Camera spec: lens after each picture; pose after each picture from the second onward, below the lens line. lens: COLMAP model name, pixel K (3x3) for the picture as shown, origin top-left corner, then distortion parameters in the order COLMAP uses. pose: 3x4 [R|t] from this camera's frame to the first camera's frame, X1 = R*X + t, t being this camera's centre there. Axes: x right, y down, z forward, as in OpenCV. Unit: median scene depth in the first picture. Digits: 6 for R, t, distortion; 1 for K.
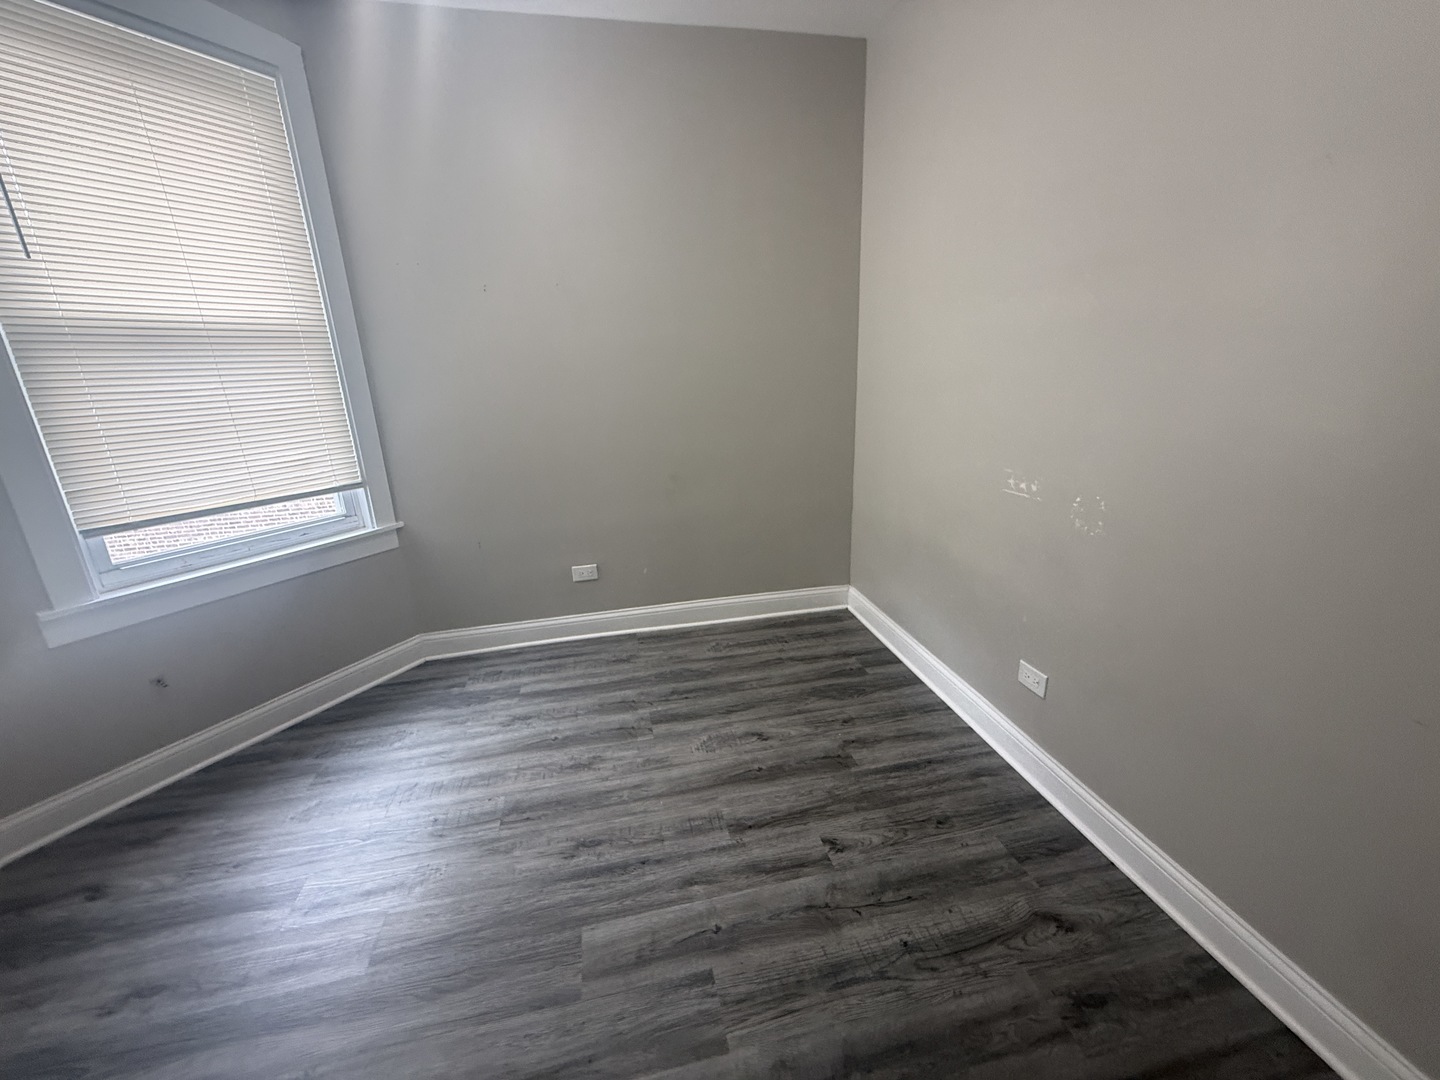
lens RADIAL K [[573.9, 0, 716.9], [0, 573.9, 537.1], [0, 0, 1]] dist [-0.000461, -0.000054]
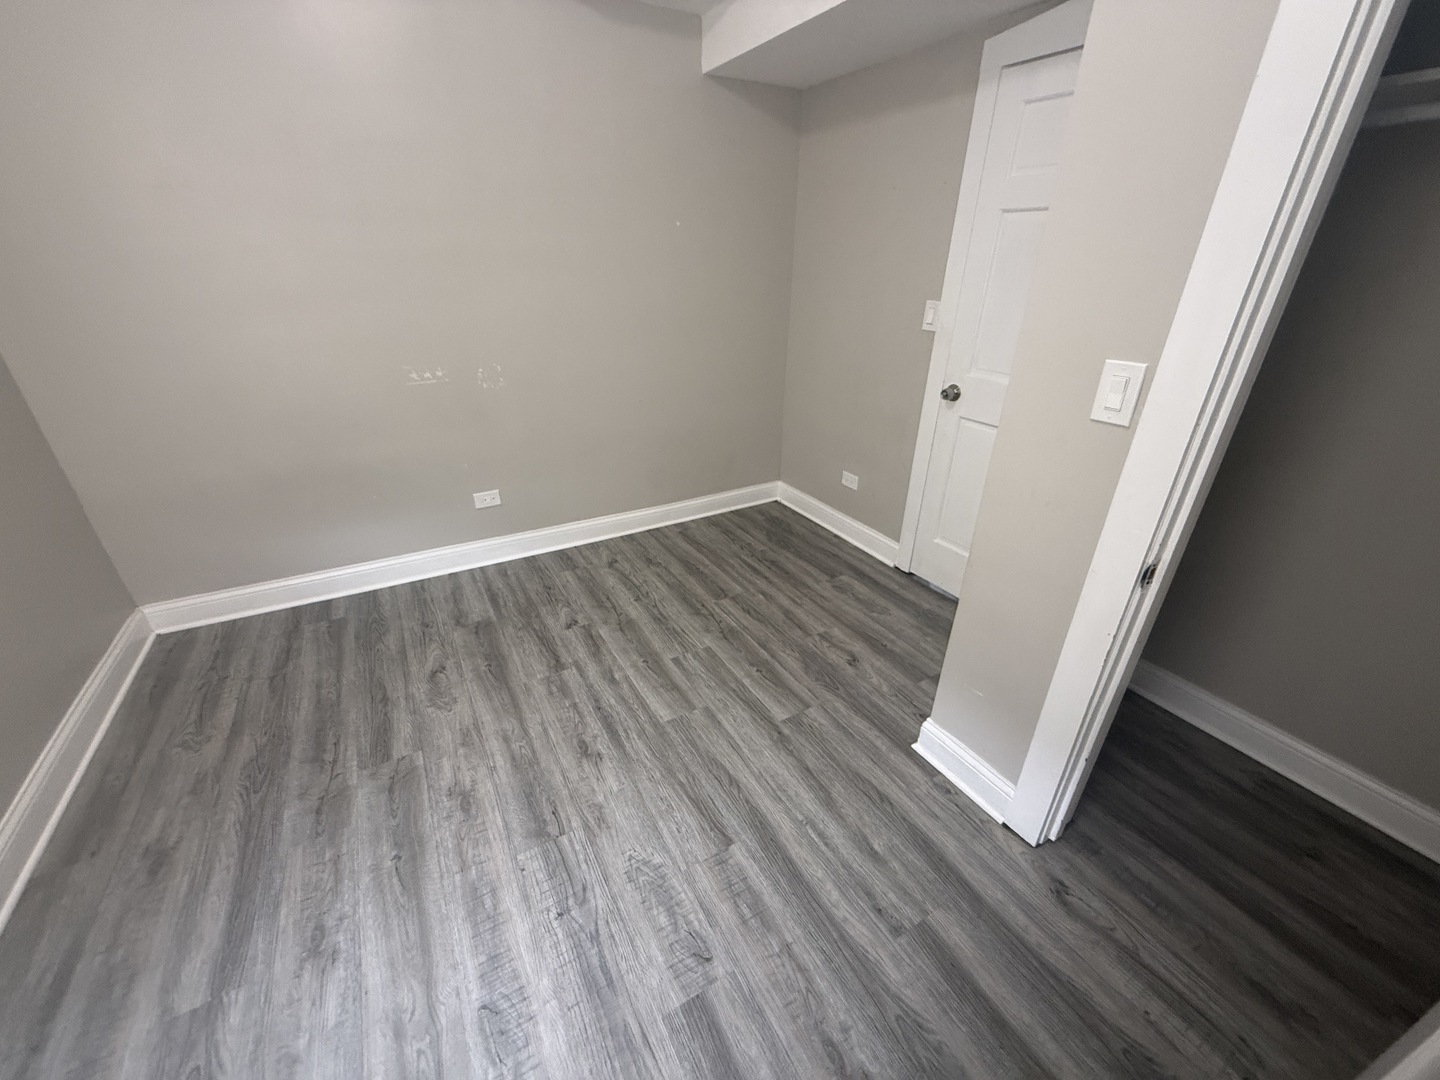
lens RADIAL K [[573.9, 0, 716.9], [0, 573.9, 537.1], [0, 0, 1]] dist [-0.000461, -0.000054]
pose [[-0.302045, -0.391450, 0.869216, -1.012763], [0.279220, 0.835486, 0.473286, -0.222522], [-0.911485, 0.385656, -0.143054, 0.724508]]
